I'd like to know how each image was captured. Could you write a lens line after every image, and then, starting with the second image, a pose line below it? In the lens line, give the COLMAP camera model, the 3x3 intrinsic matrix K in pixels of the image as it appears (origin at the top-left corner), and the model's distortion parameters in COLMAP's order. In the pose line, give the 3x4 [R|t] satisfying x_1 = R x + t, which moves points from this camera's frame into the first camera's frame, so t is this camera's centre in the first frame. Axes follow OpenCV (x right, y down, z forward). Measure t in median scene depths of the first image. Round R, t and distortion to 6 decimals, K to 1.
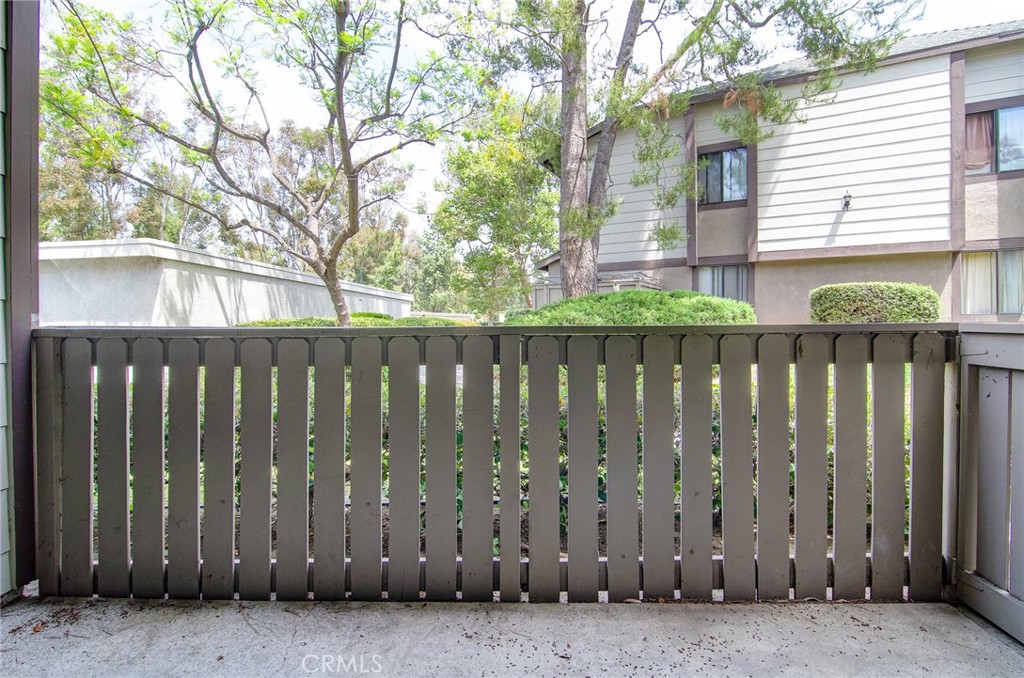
lens RADIAL K [[488.7, 0, 528.4], [0, 488.7, 333.2], [0, 0, 1]] dist [-0.000684, -0.004292]
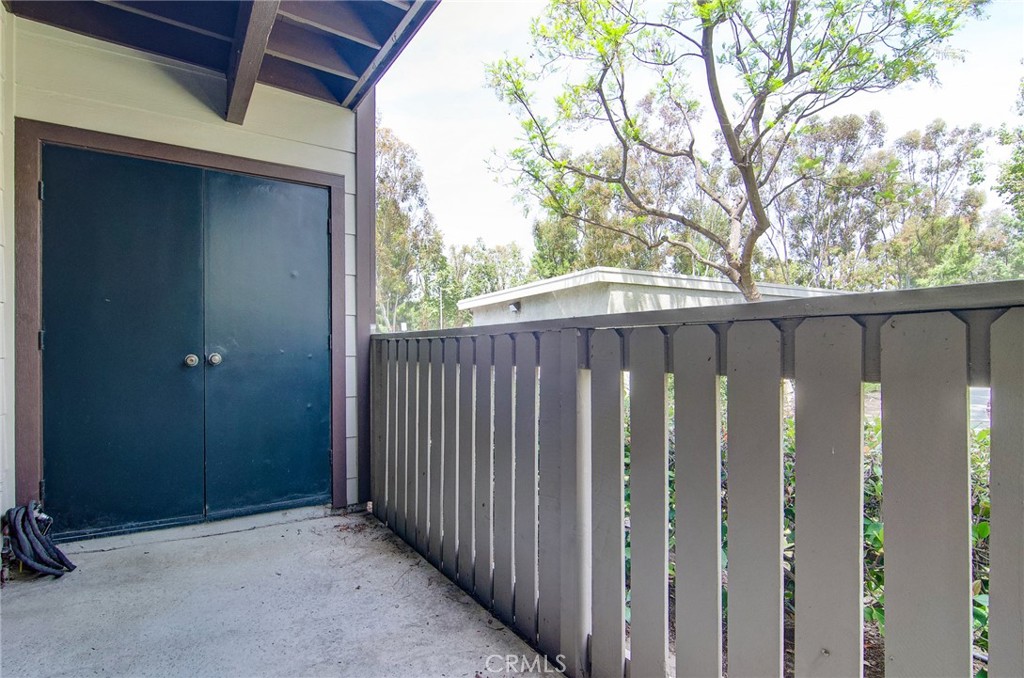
lens RADIAL K [[525.3, 0, 520.0], [0, 525.3, 357.6], [0, 0, 1]] dist [0.008395, -0.005189]
pose [[0.572426, 0.015314, -0.819813, 0.119406], [-0.008501, 0.999883, 0.012741, 0.008018], [0.819912, -0.000324, 0.572489, 0.093143]]
